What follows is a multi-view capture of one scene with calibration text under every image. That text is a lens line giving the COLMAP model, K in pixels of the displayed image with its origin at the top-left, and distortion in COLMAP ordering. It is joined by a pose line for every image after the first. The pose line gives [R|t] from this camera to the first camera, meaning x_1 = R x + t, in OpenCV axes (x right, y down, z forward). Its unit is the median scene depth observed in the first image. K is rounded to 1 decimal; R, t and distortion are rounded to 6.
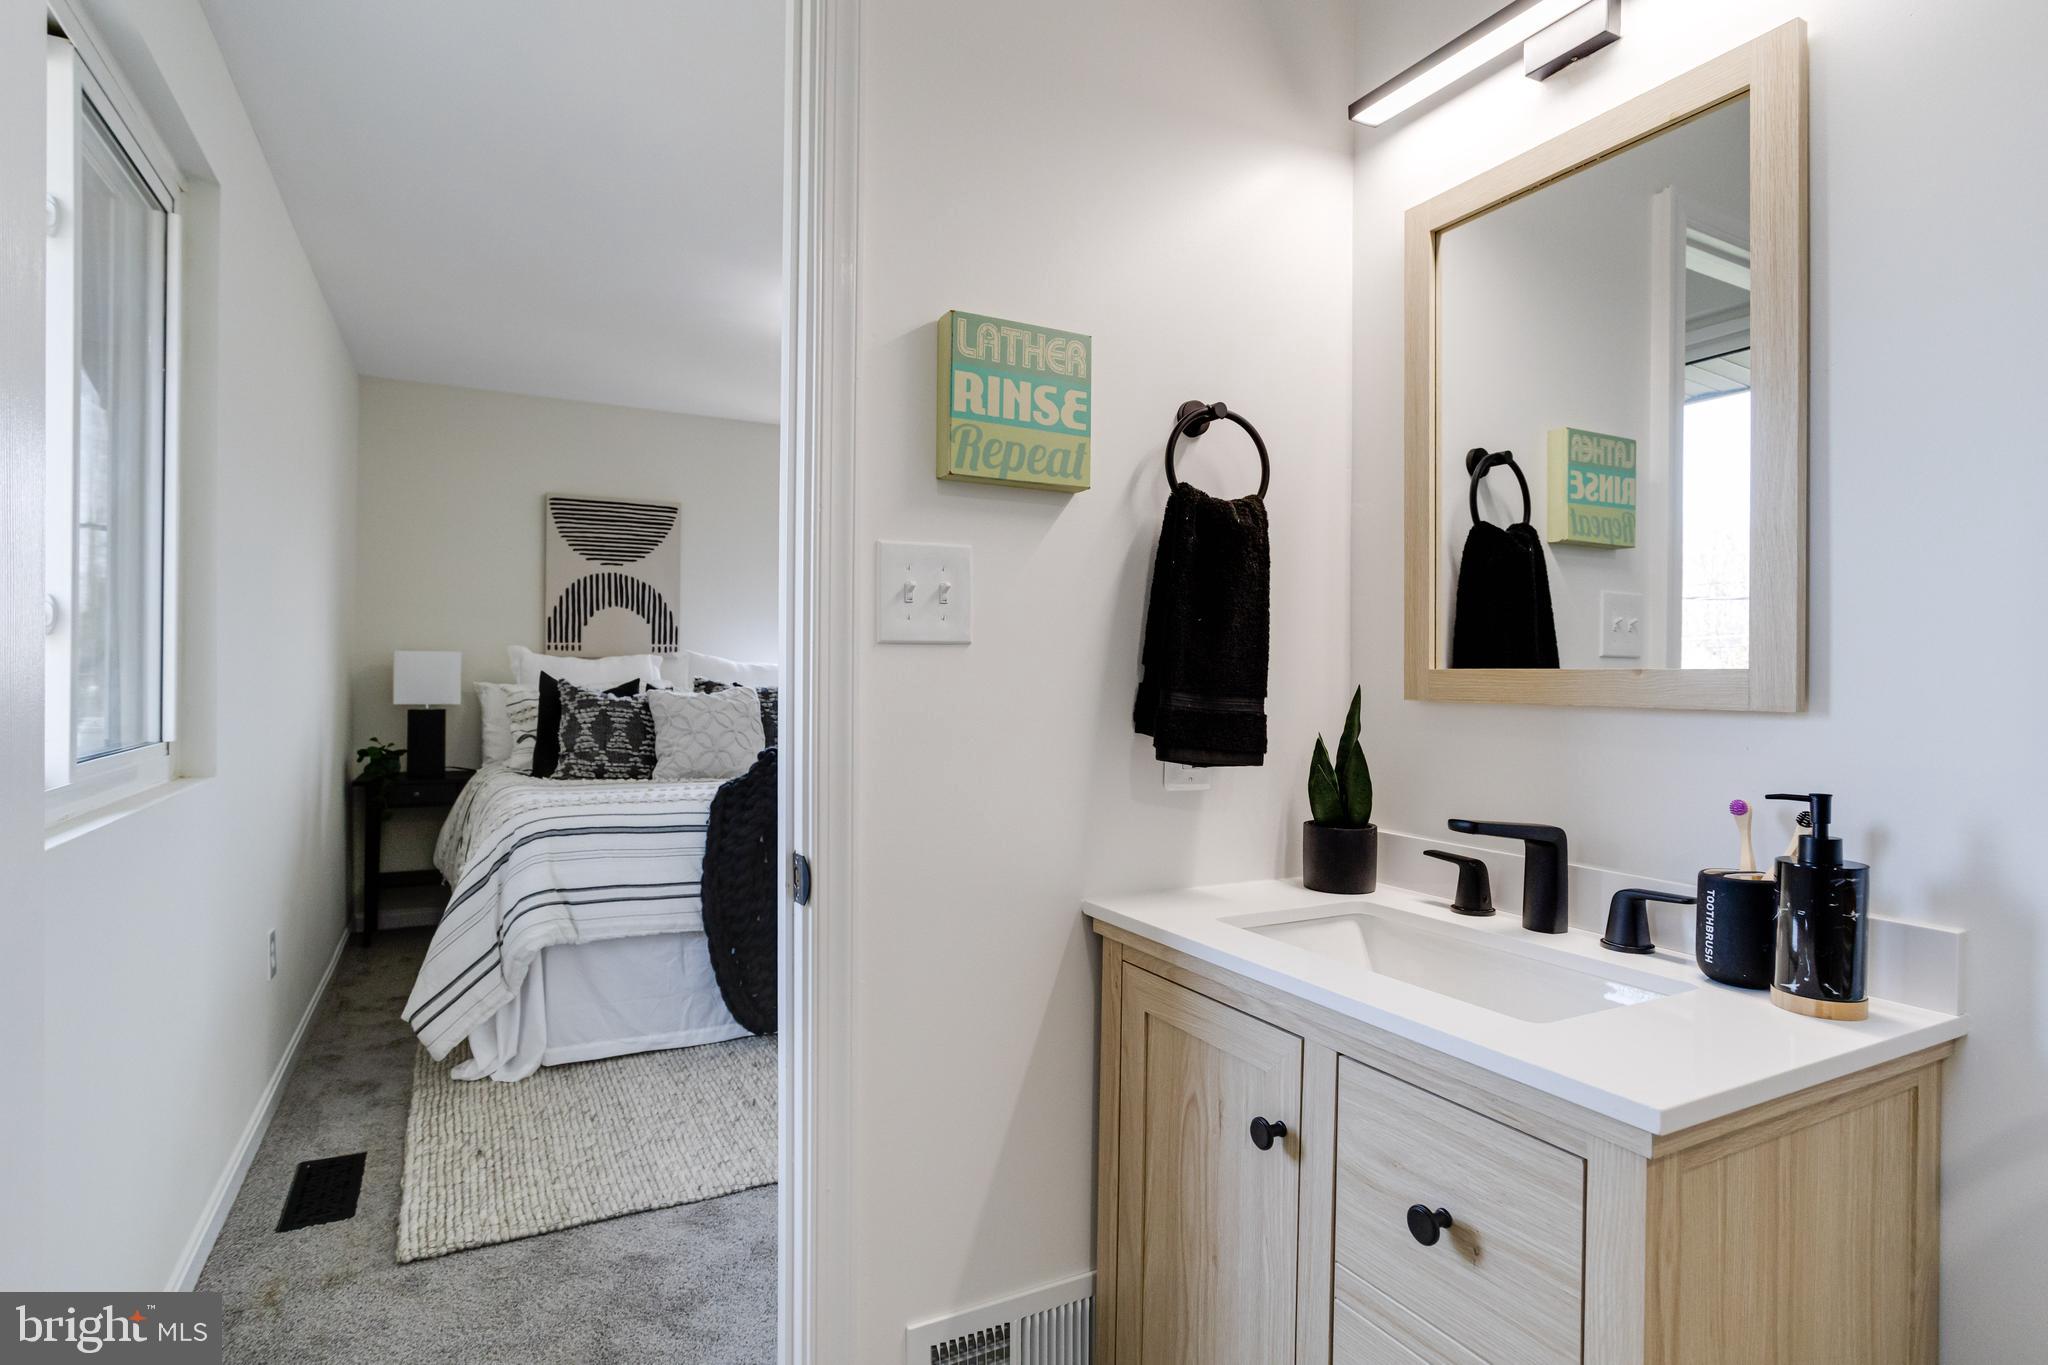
lens RADIAL K [[1028.0, 0, 1016.2], [0, 1028.0, 672.5], [0, 0, 1]] dist [-0.021588, 0.001156]
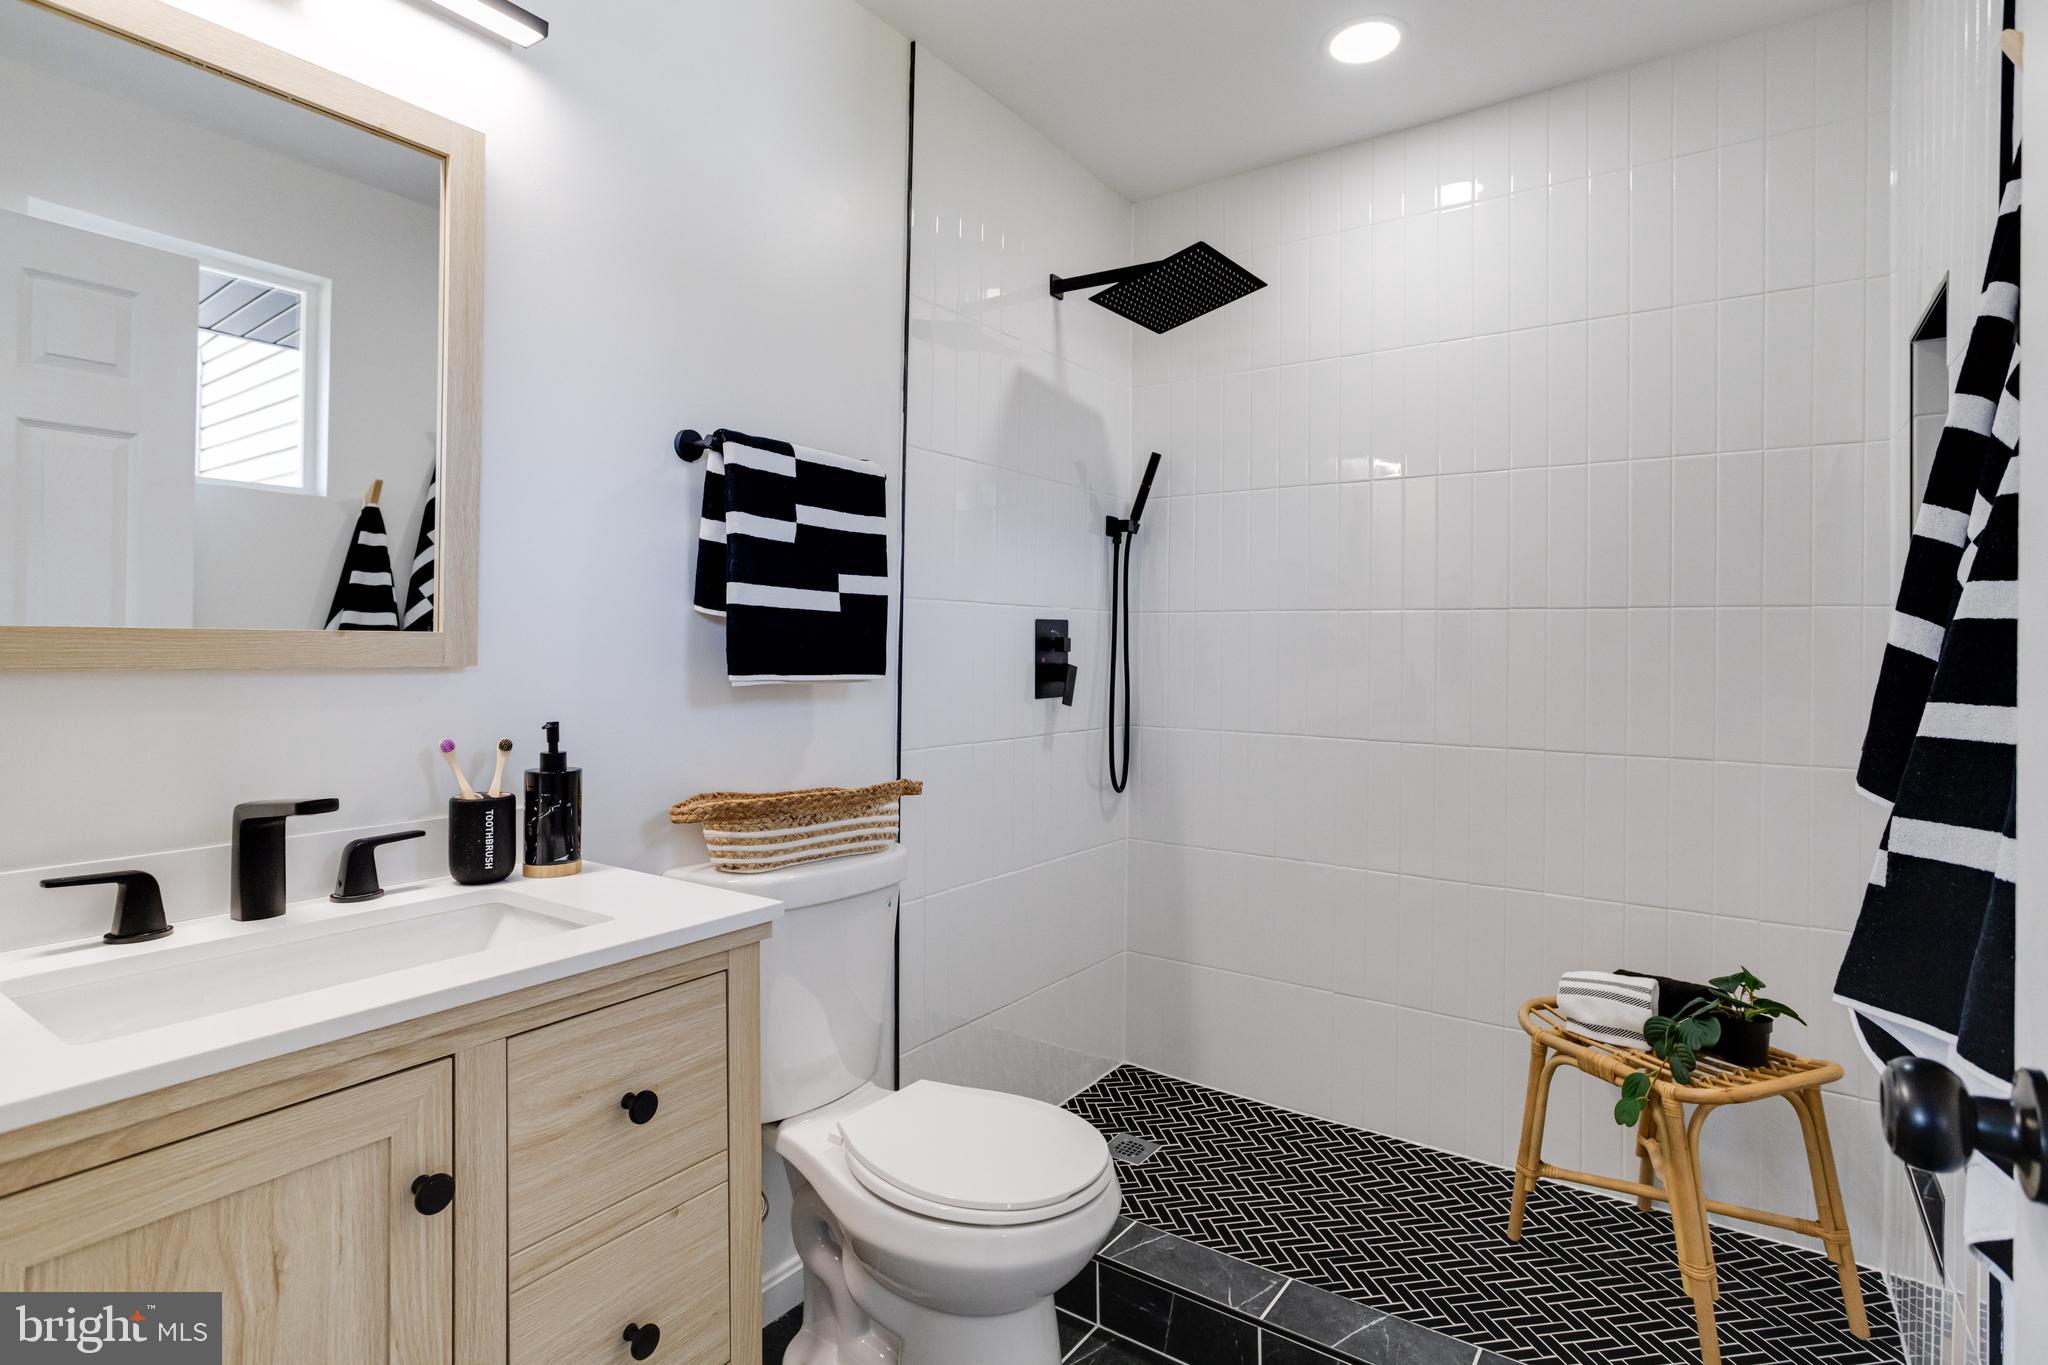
lens RADIAL K [[1028.0, 0, 1016.2], [0, 1028.0, 672.5], [0, 0, 1]] dist [-0.021588, 0.001156]
pose [[-0.460217, -0.025837, 0.887431, -0.752092], [-0.012693, 0.999666, 0.022522, 0.009715], [-0.887716, -0.000899, -0.460391, 1.056010]]
